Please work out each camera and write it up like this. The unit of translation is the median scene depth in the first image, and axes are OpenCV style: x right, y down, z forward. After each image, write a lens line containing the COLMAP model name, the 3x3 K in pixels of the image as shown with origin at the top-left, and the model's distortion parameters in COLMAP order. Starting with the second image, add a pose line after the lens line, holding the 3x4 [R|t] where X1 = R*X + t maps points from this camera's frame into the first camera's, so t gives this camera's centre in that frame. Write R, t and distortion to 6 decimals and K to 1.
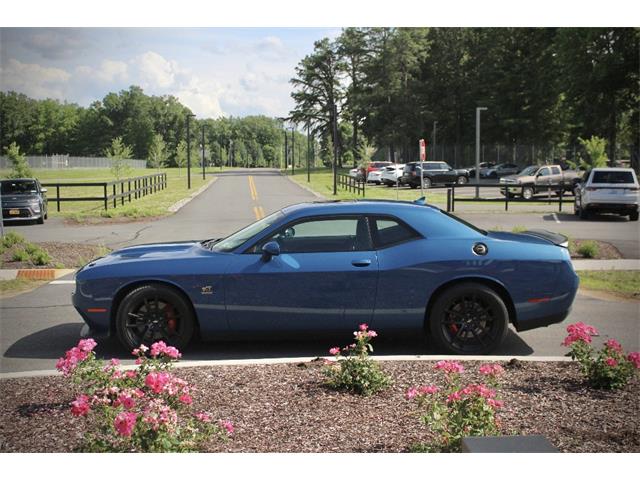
lens RADIAL K [[1152.1, 0, 411.2], [0, 1152.1, 238.7], [0, 0, 1]] dist [-0.033821, 1.834899]
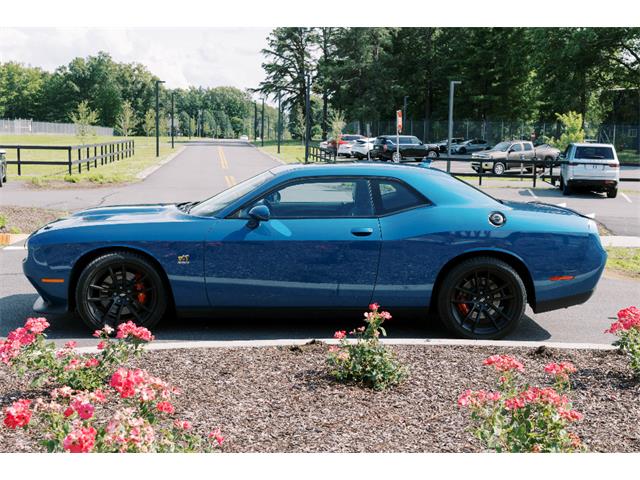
lens RADIAL K [[1152.1, 0, 411.2], [0, 1152.1, 238.7], [0, 0, 1]] dist [-0.033821, 1.834899]
pose [[0.999456, 0.018693, 0.027187, -0.028456], [-0.019300, 0.999567, 0.022231, 0.006098], [-0.026760, -0.022744, 0.999383, 0.123241]]
